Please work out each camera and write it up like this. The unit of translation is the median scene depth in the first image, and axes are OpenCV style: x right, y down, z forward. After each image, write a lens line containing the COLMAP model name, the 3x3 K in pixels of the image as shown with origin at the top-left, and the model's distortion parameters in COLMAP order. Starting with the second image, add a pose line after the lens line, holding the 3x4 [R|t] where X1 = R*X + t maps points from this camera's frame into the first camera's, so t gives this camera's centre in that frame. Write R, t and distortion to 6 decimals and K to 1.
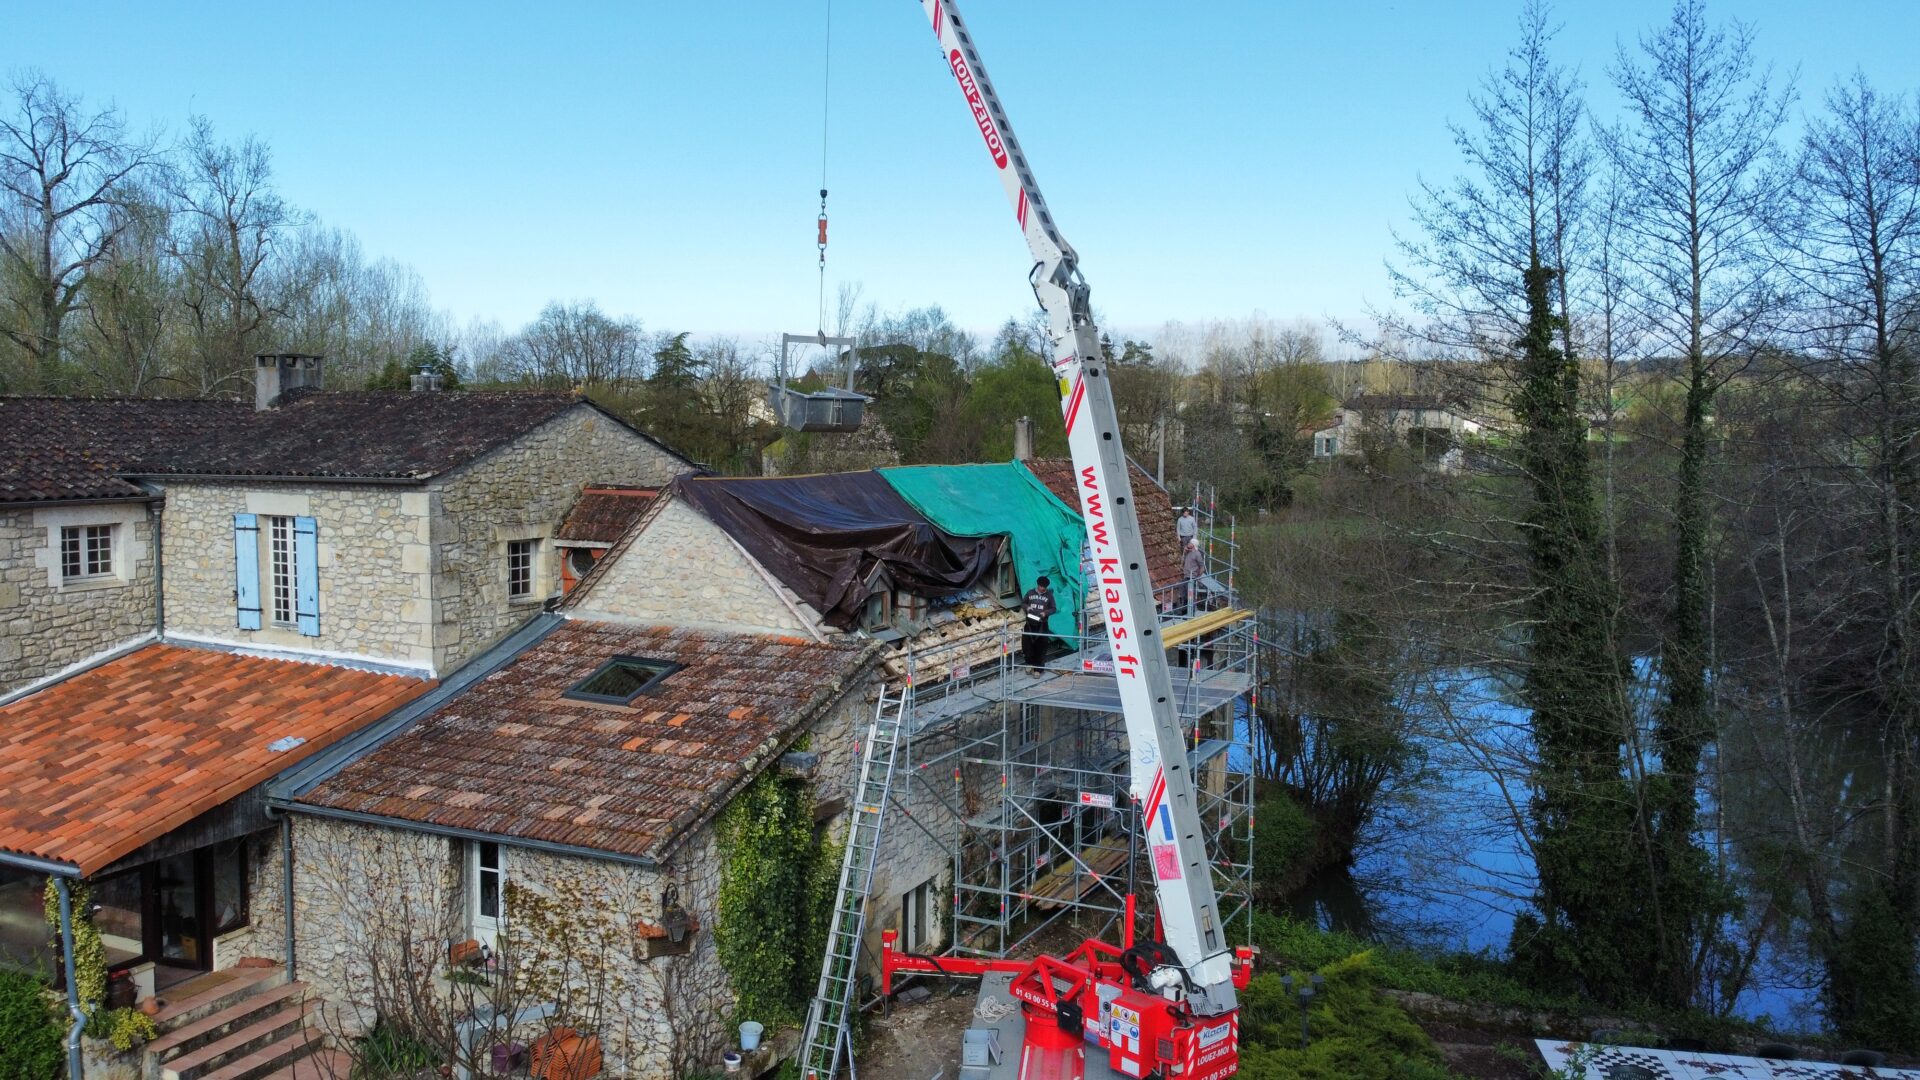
lens RADIAL K [[1459.8, 0, 960.0], [0, 1459.8, 540.0], [0, 0, 1]] dist [0.008904, 0.001365]
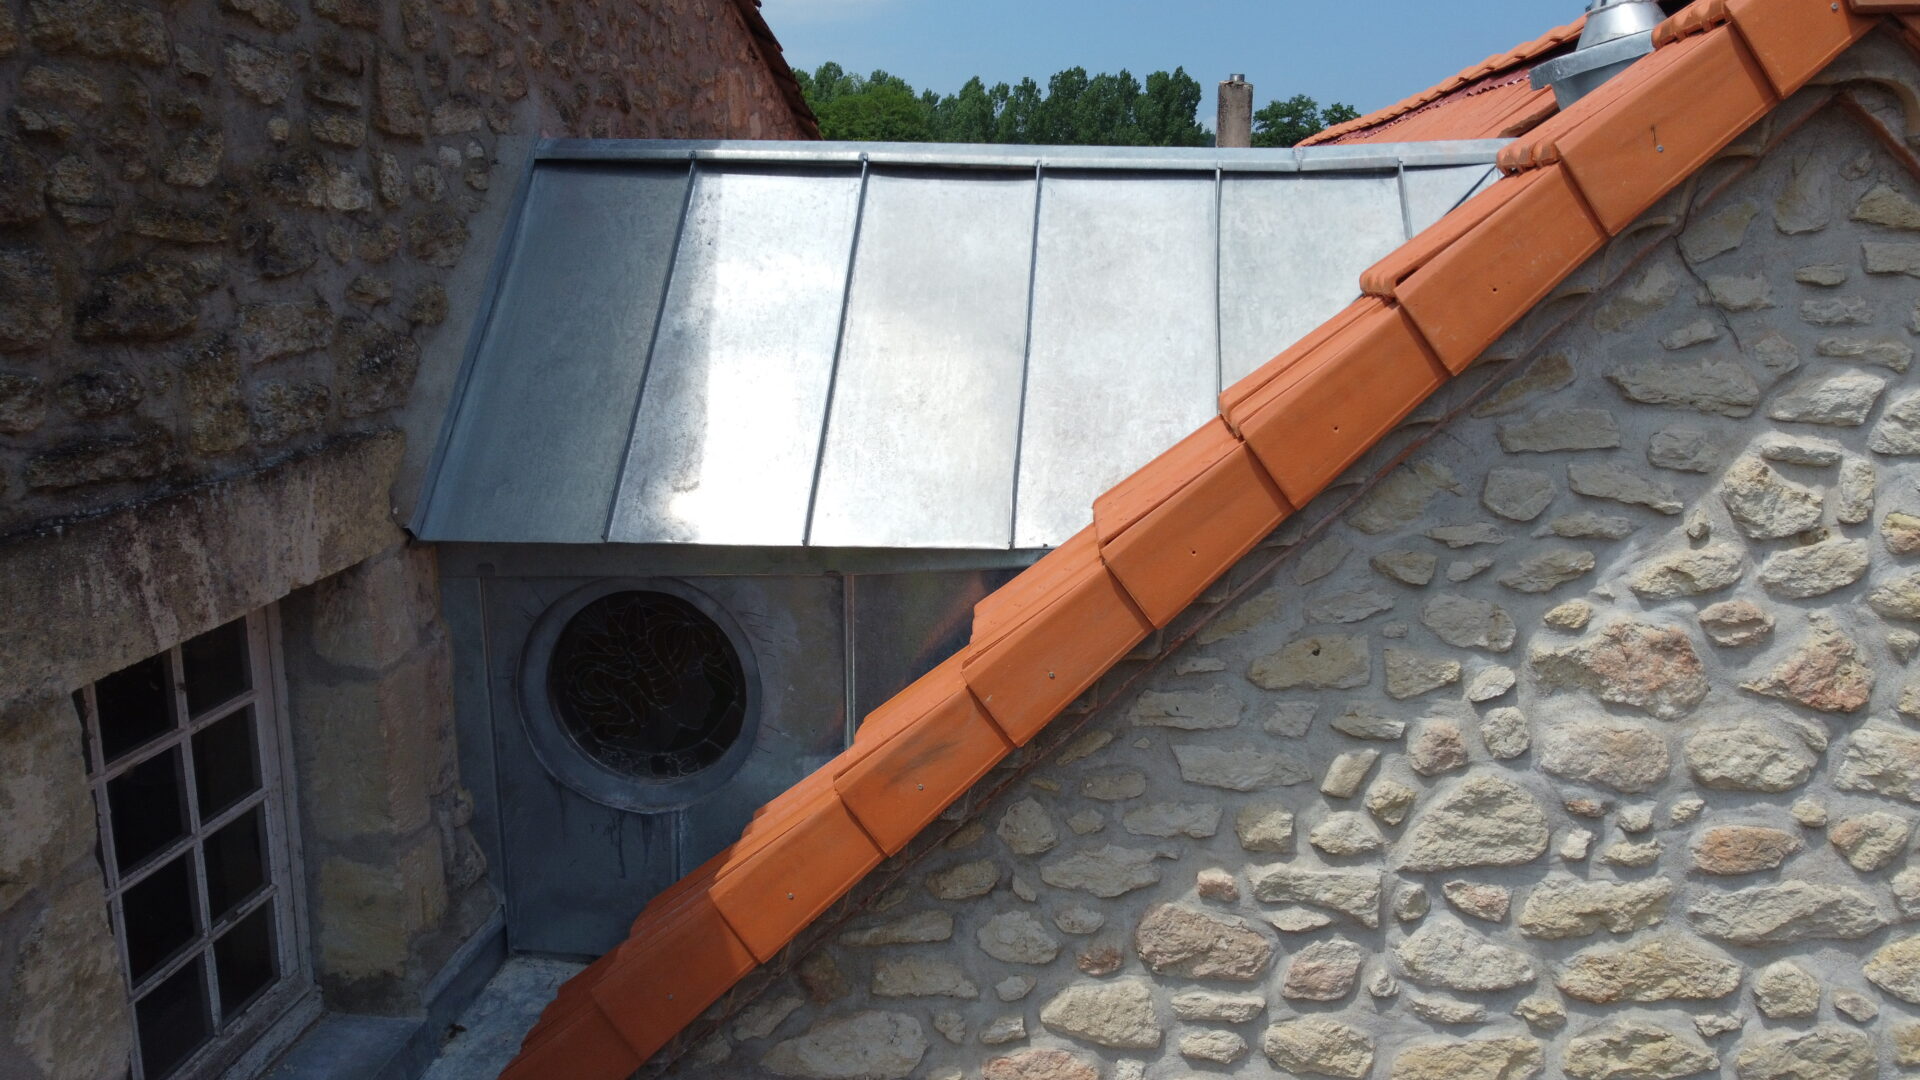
lens RADIAL K [[1454.8, 0, 960.0], [0, 1454.8, 540.0], [0, 0, 1]] dist [-0.000124, -0.003031]
pose [[0.947464, -0.075047, 0.310934, -0.286189], [0.027973, 0.987803, 0.153176, -0.022204], [-0.318637, -0.136431, 0.938007, 0.901660]]
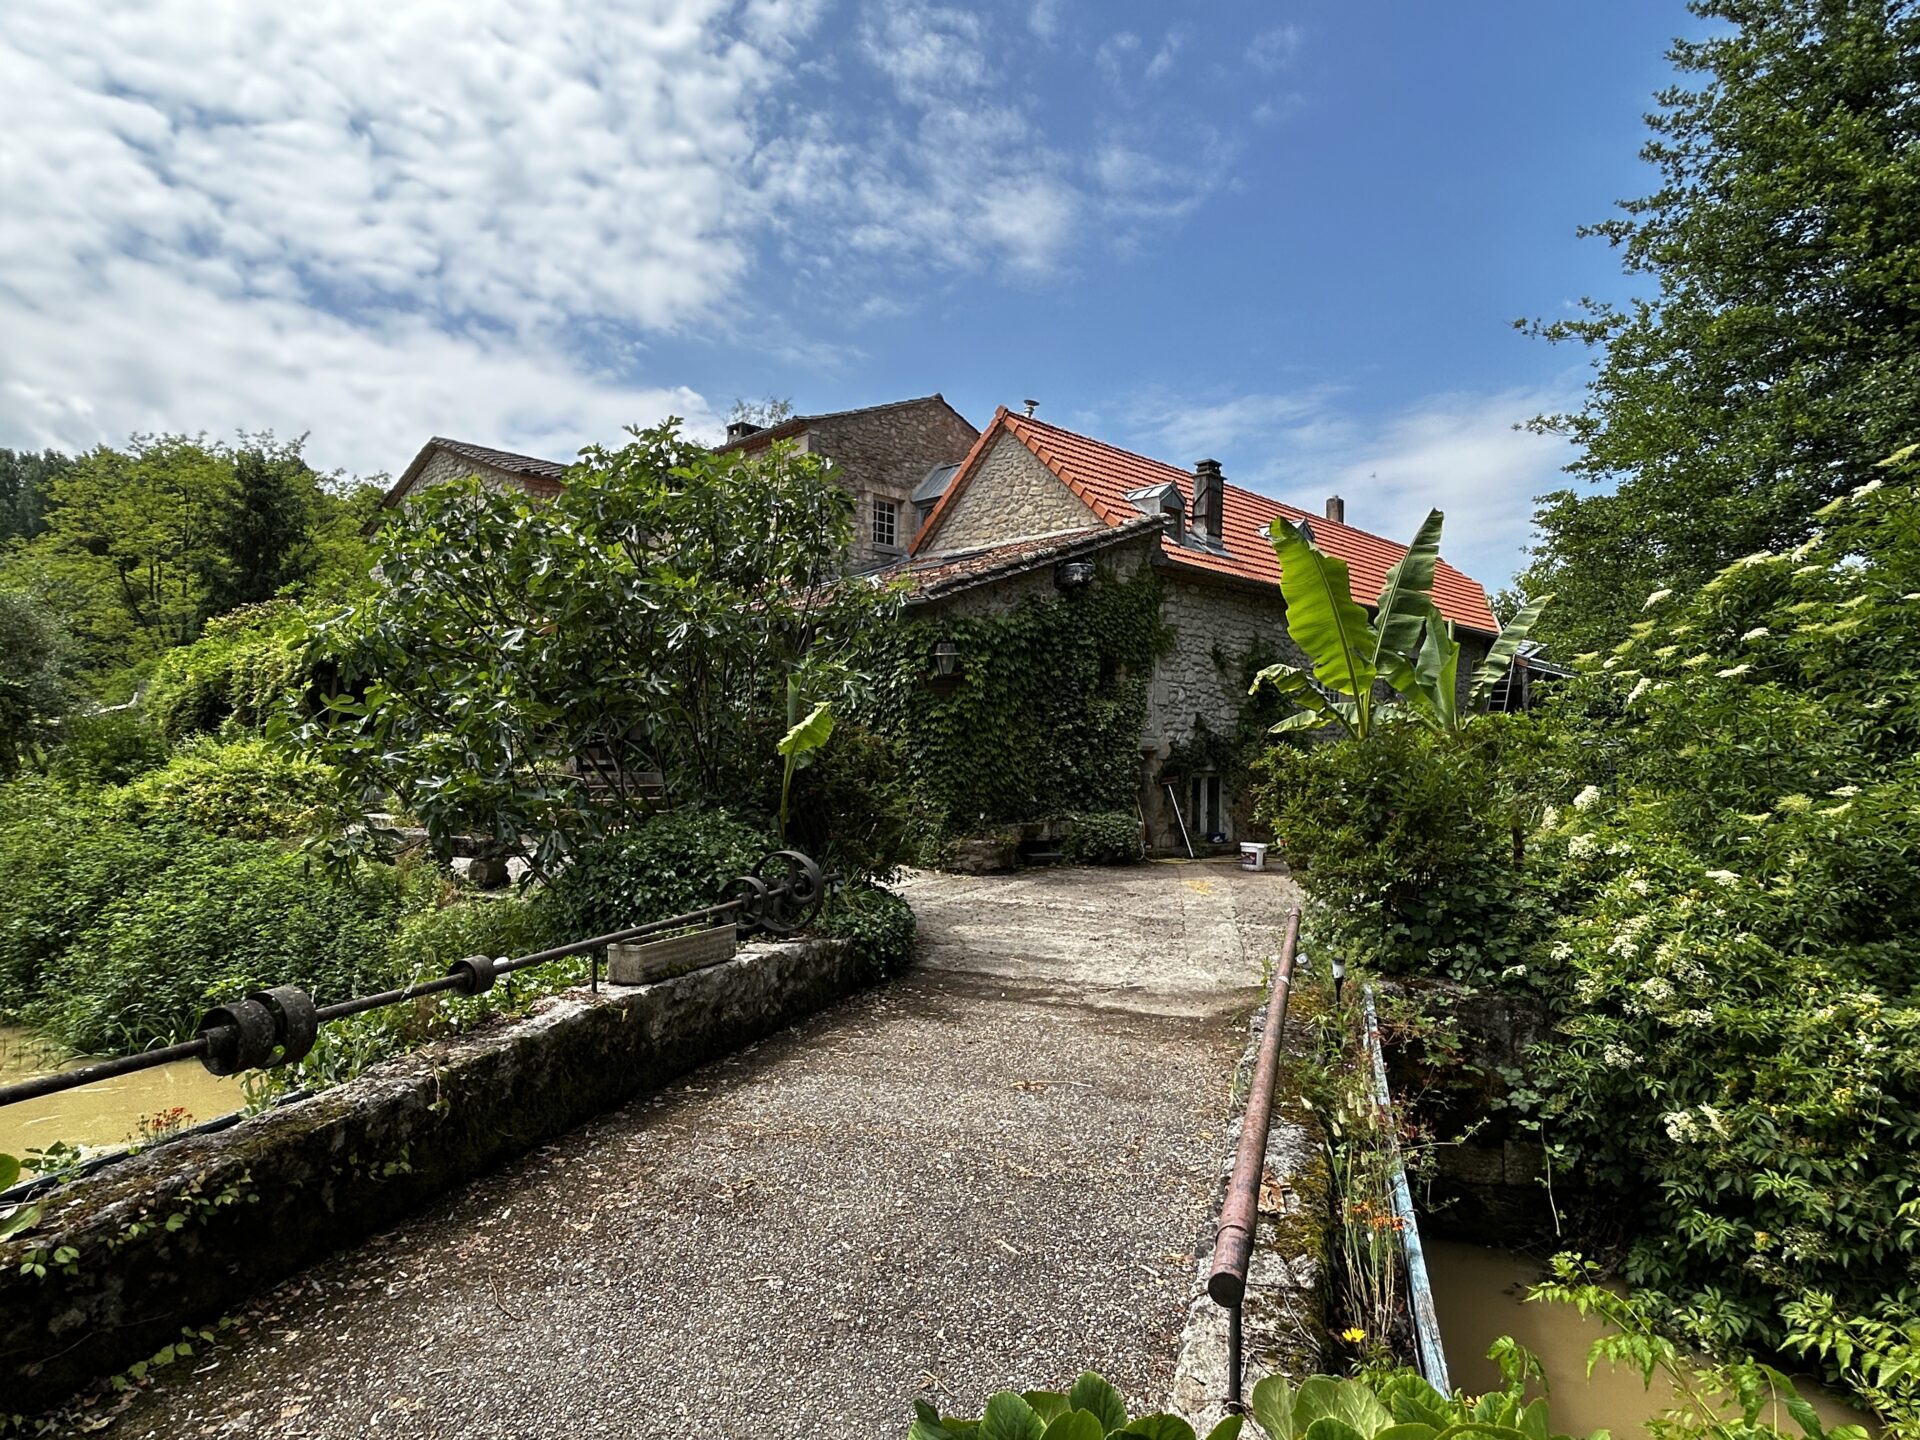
lens RADIAL K [[1051.7, 0, 960.0], [0, 1051.7, 720.0], [0, 0, 1]] dist [0.002733, 0.001422]
pose [[0.944893, -0.009975, -0.327228, 0.053317], [-0.025071, 0.994396, -0.102707, 0.286668], [0.326419, 0.105251, 0.939347, 0.201201]]
